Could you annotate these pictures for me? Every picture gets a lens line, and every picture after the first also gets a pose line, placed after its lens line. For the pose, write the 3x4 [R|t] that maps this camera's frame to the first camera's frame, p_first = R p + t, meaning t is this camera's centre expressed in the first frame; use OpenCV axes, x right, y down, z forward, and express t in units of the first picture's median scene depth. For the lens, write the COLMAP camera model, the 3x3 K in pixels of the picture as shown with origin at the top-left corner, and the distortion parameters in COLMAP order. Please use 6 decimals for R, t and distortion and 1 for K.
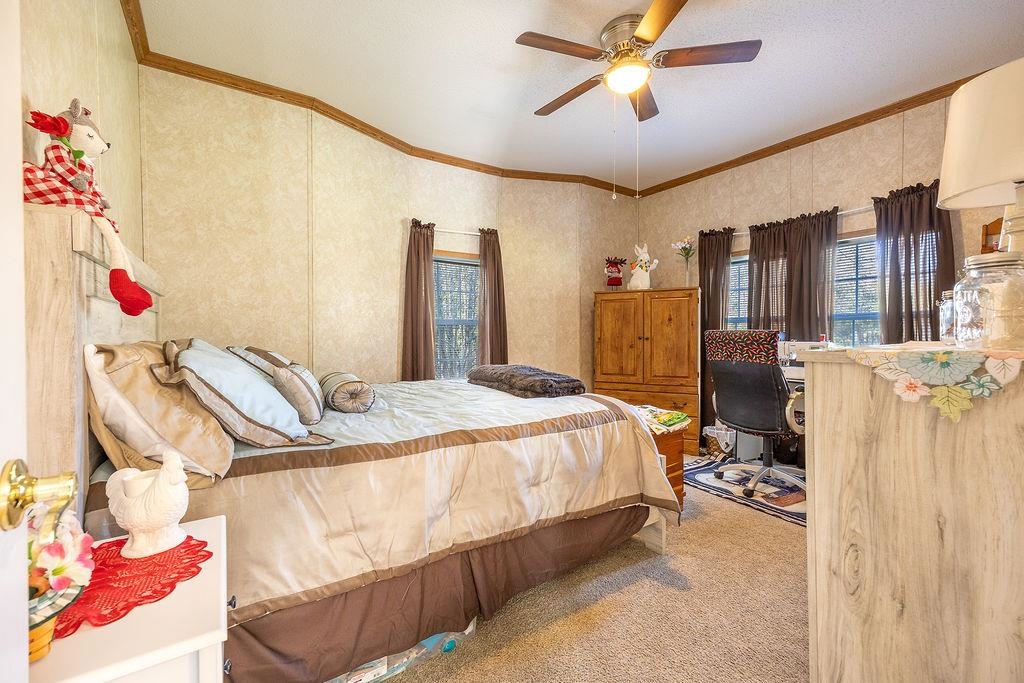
lens RADIAL K [[413.6, 0, 507.7], [0, 413.6, 340.8], [0, 0, 1]] dist [-0.000657, 0.000280]
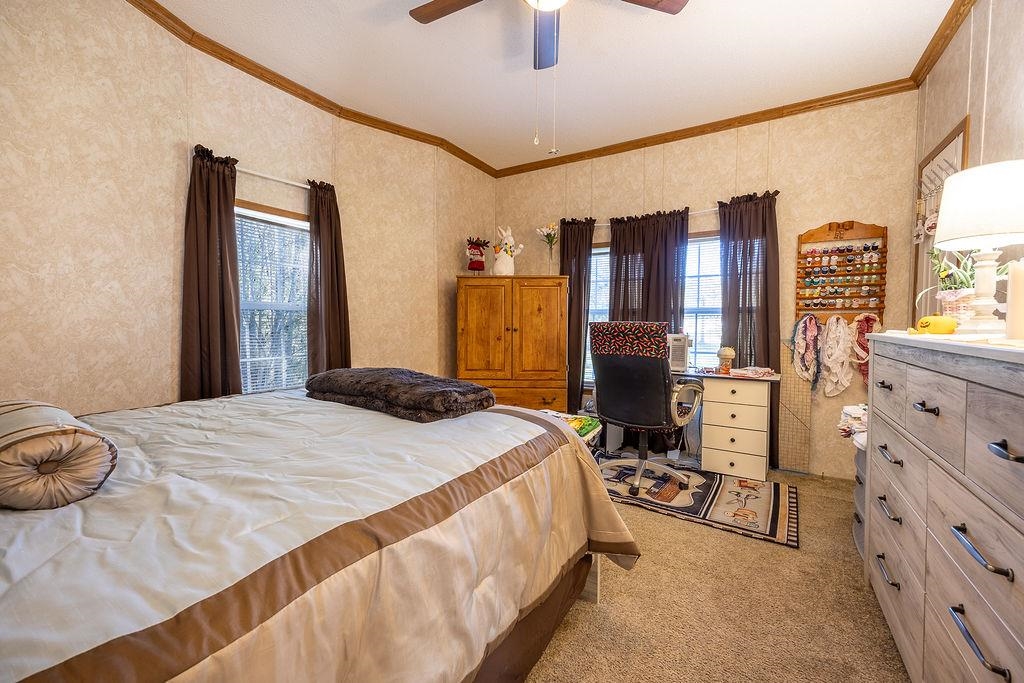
lens RADIAL K [[413.6, 0, 518.3], [0, 413.6, 341.2], [0, 0, 1]] dist [-0.000657, 0.000280]
pose [[0.904384, -0.009104, 0.426622, -0.050807], [-0.002353, 0.999651, 0.026320, -0.004281], [-0.426712, -0.024808, 0.904047, 0.181632]]
